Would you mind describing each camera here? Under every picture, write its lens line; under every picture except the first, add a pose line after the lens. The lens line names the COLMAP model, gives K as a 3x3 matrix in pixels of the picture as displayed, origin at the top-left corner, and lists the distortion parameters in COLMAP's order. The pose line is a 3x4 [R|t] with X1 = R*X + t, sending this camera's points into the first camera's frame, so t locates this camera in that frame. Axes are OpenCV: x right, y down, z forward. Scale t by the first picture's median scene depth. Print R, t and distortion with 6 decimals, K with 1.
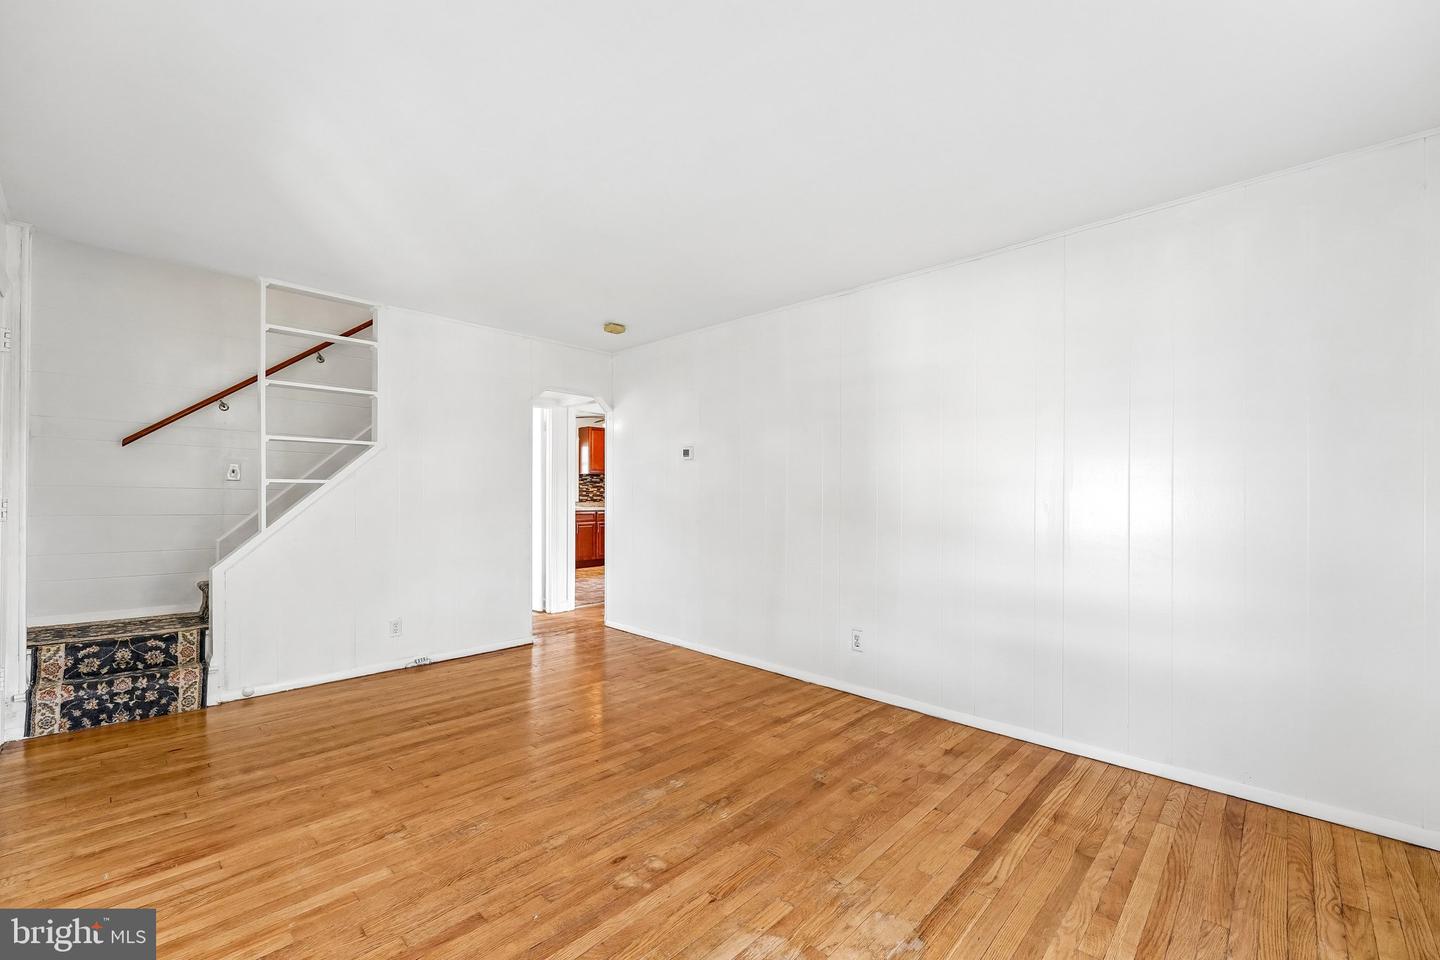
lens RADIAL K [[594.4, 0, 716.2], [0, 594.4, 492.4], [0, 0, 1]] dist [0.002683, 0.000444]
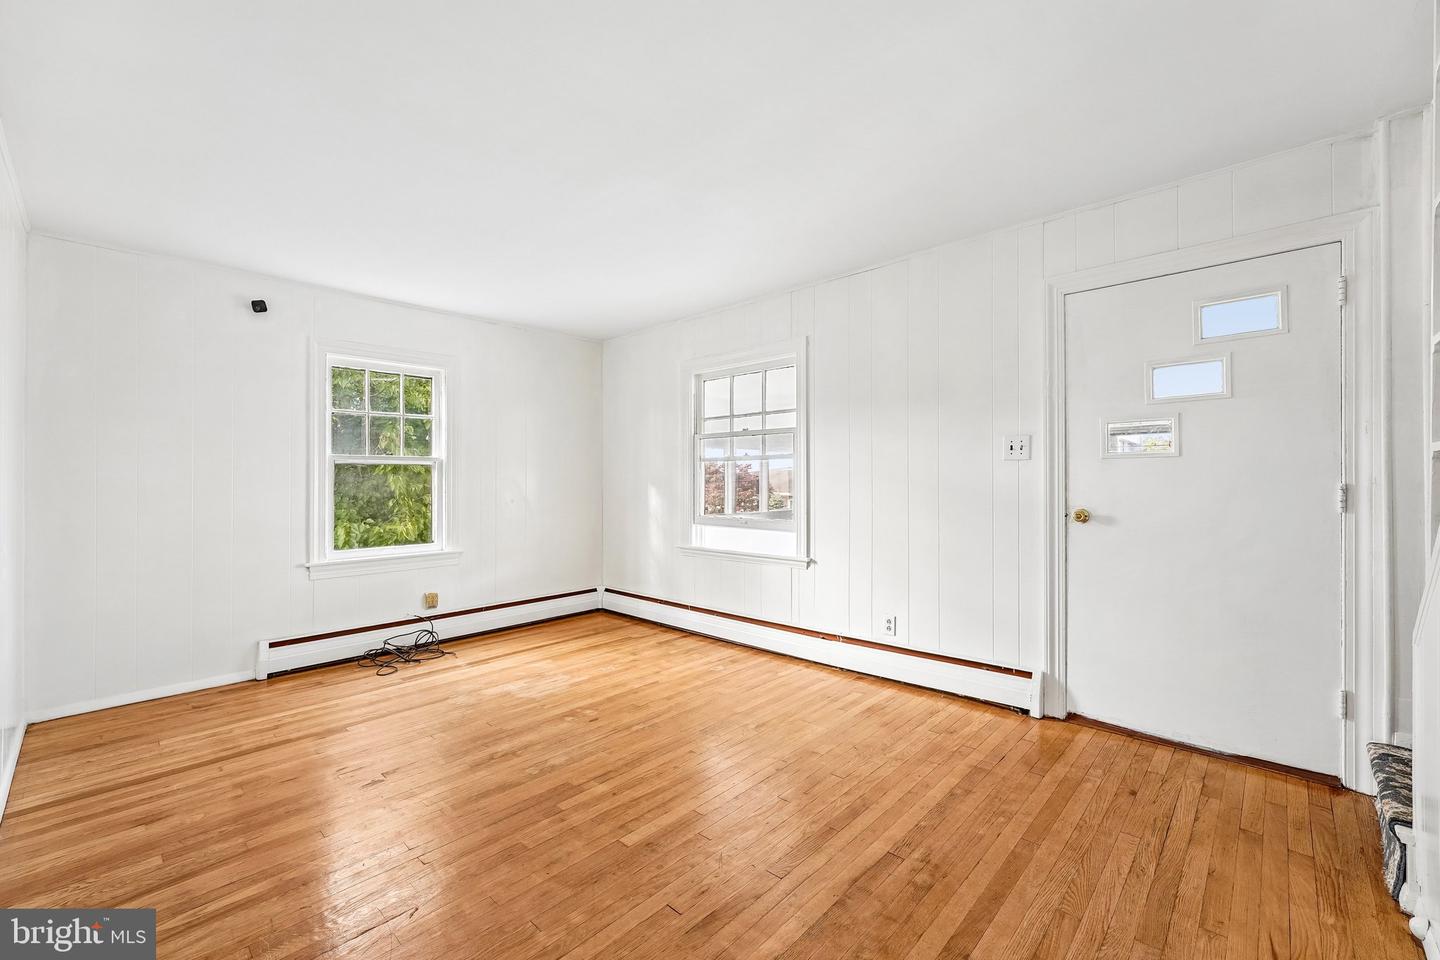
lens RADIAL K [[594.4, 0, 721.5], [0, 594.4, 470.3], [0, 0, 1]] dist [0.002683, 0.000444]
pose [[-0.999834, 0.002375, -0.018053, -0.302551], [0.002608, 0.999914, -0.012879, -0.001344], [0.018021, -0.012924, -0.999754, 1.658344]]
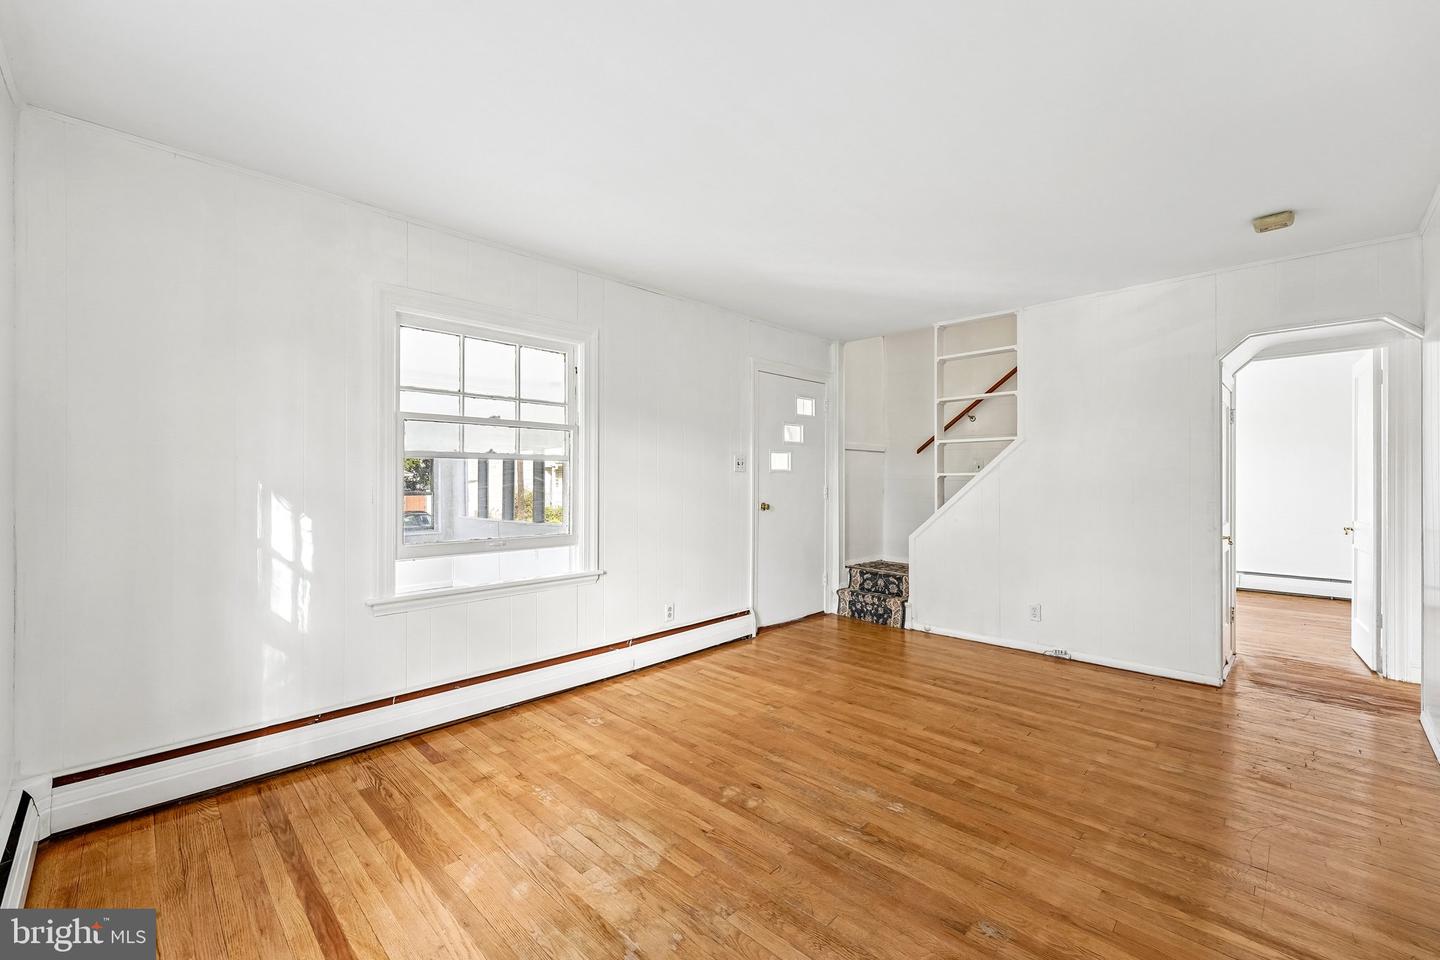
lens RADIAL K [[594.4, 0, 721.1], [0, 594.4, 485.7], [0, 0, 1]] dist [0.002683, 0.000444]
pose [[-0.006232, 0.001044, -0.999980, 0.683216], [0.002309, 0.999997, 0.001029, 0.003646], [0.999978, -0.002303, -0.006234, 0.612679]]
